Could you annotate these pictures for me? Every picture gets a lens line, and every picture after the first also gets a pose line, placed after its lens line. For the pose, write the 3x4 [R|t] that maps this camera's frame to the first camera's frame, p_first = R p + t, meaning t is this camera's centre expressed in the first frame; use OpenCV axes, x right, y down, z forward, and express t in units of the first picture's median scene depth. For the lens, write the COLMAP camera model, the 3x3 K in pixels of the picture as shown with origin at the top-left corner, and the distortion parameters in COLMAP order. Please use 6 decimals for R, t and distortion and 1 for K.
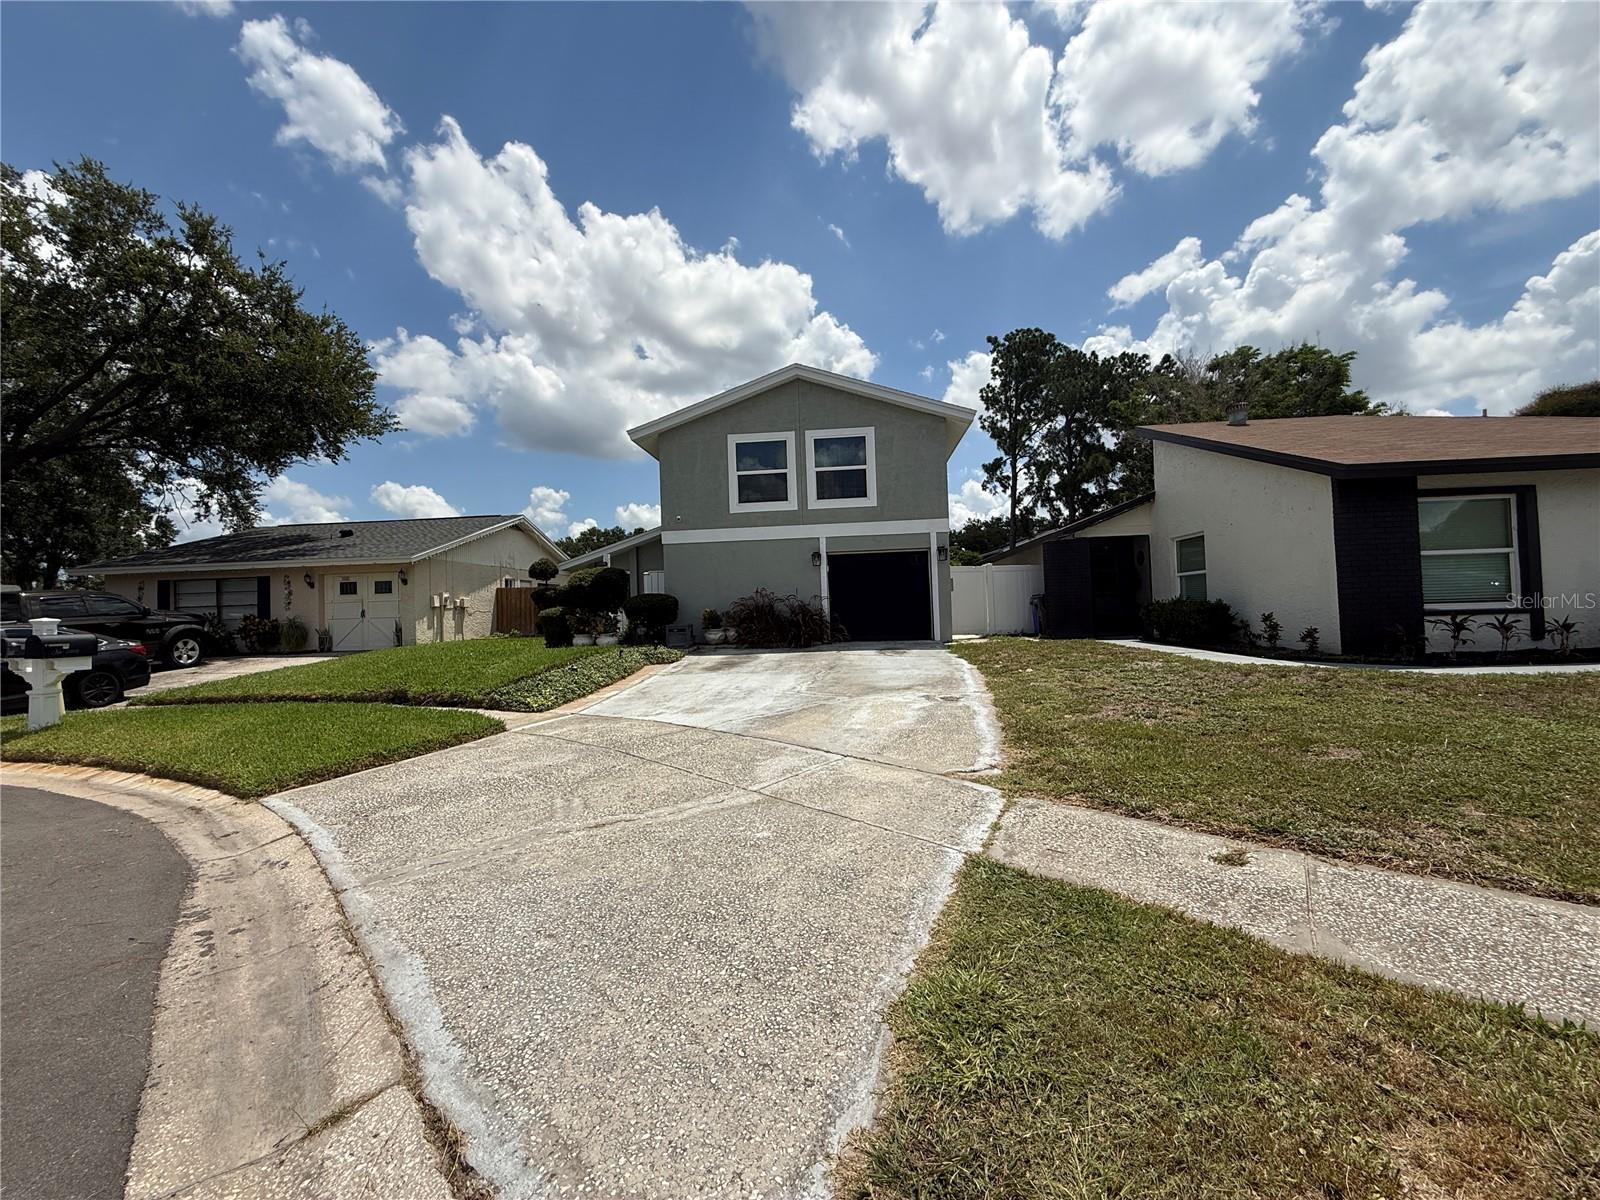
lens RADIAL K [[642.8, 0, 796.9], [0, 642.8, 597.4], [0, 0, 1]] dist [-0.002400, 0.000070]
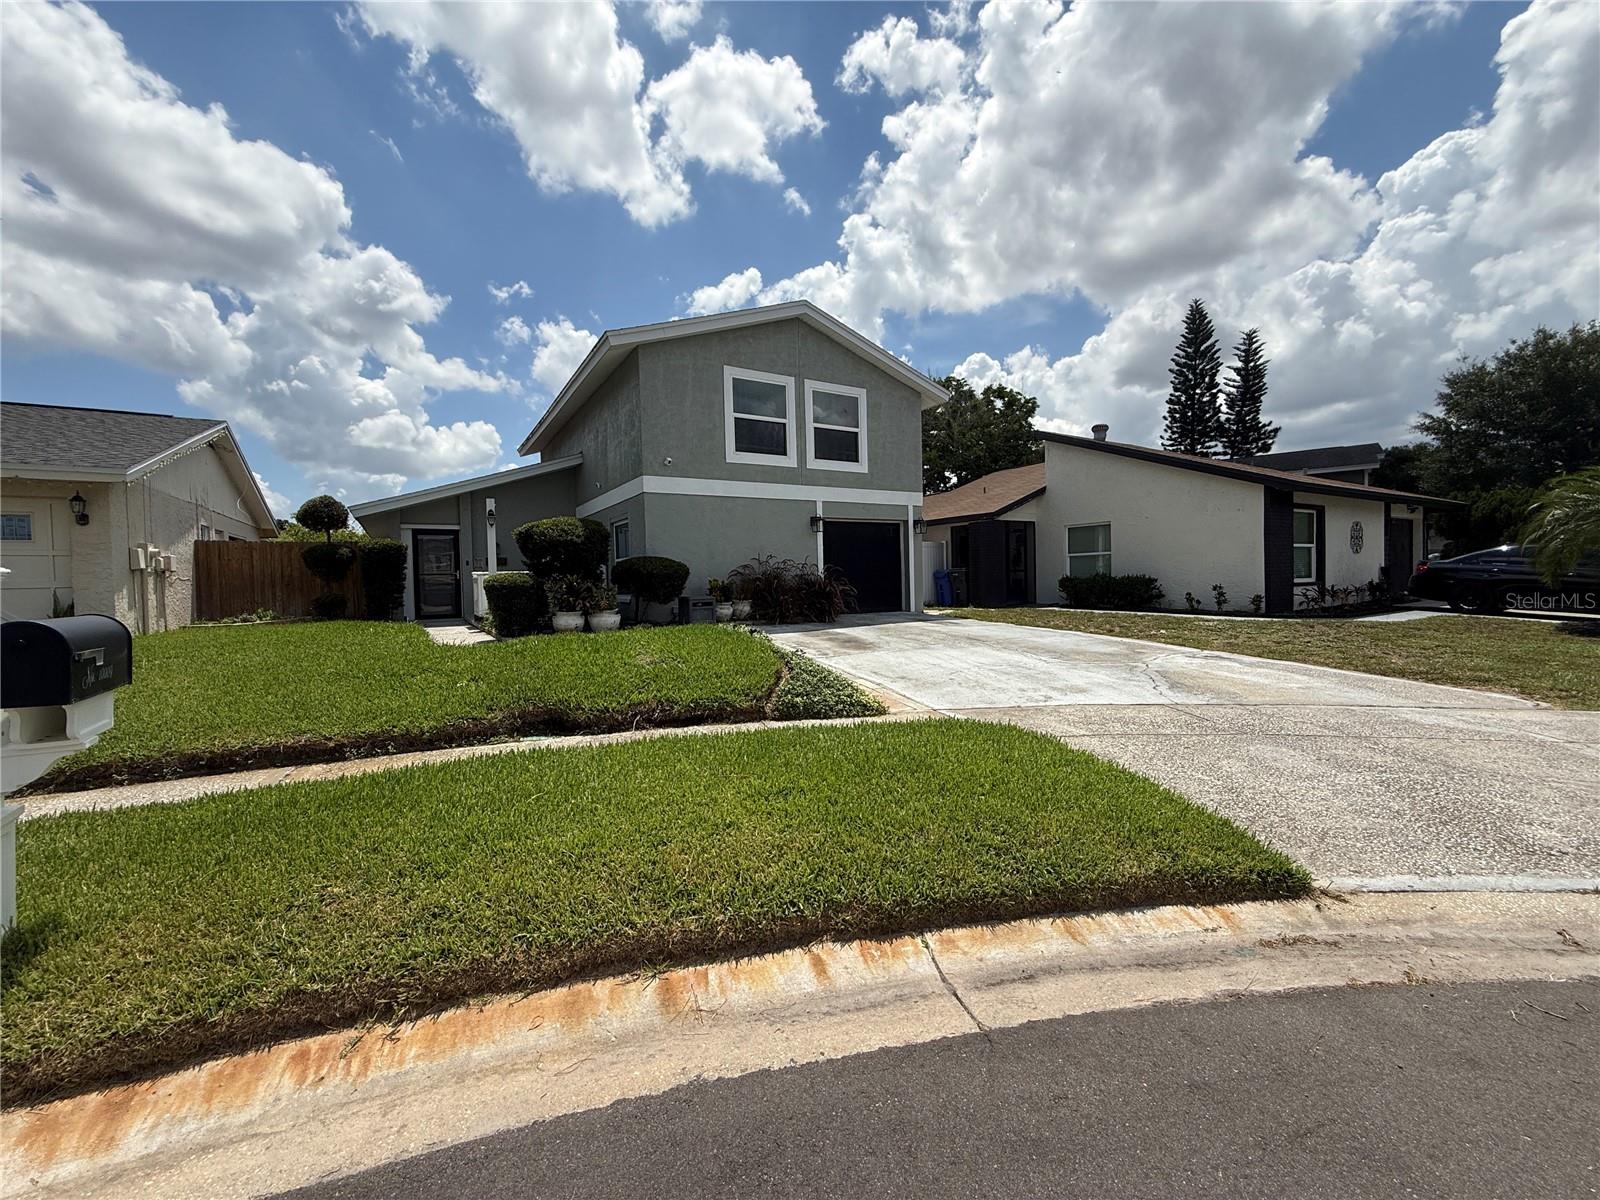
lens RADIAL K [[642.8, 0, 796.9], [0, 642.8, 597.4], [0, 0, 1]] dist [-0.002400, 0.000070]
pose [[0.806948, -0.003791, 0.590610, -0.523068], [-0.014940, 0.999528, 0.026828, 0.018864], [-0.590433, -0.030473, 0.806511, 0.280131]]
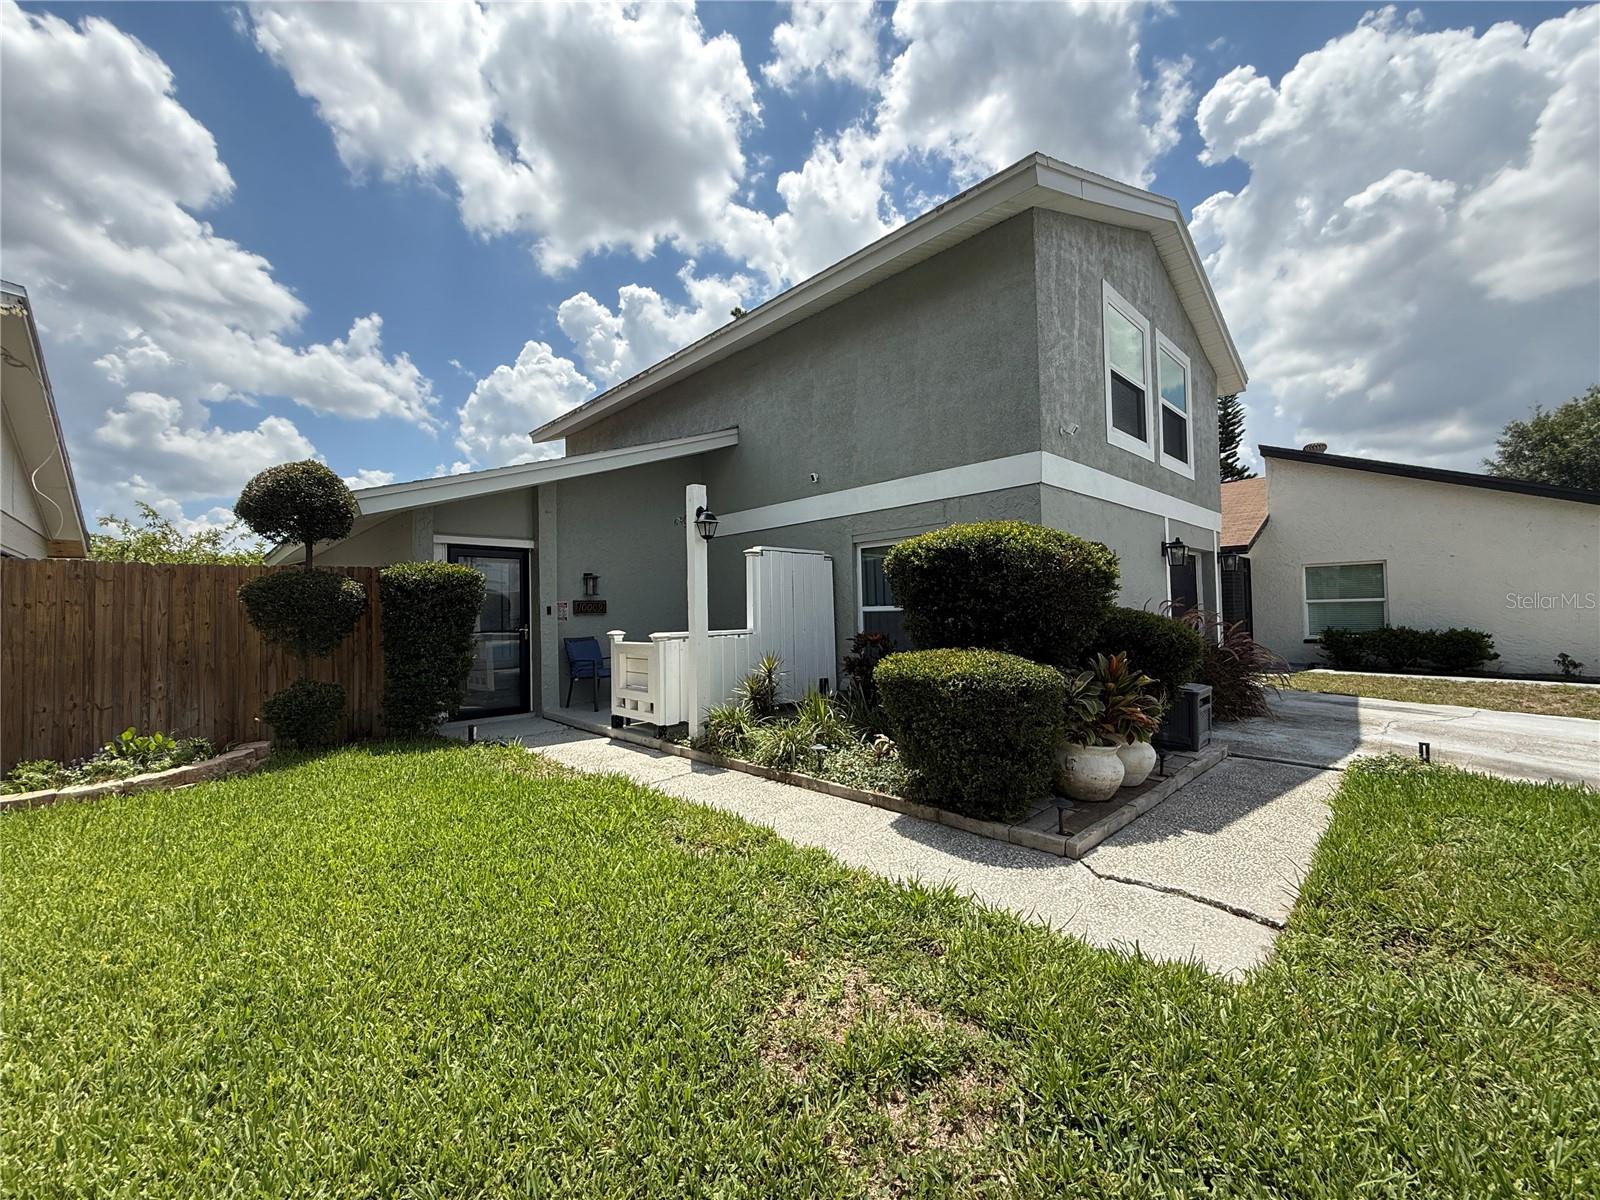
lens RADIAL K [[640.4, 0, 798.9], [0, 640.4, 597.8], [0, 0, 1]] dist [0.000268, -0.000076]
pose [[0.655206, 0.036642, 0.754561, -0.615604], [-0.015390, 0.999263, -0.035161, 0.004821], [-0.755294, 0.011425, 0.655287, 0.870393]]
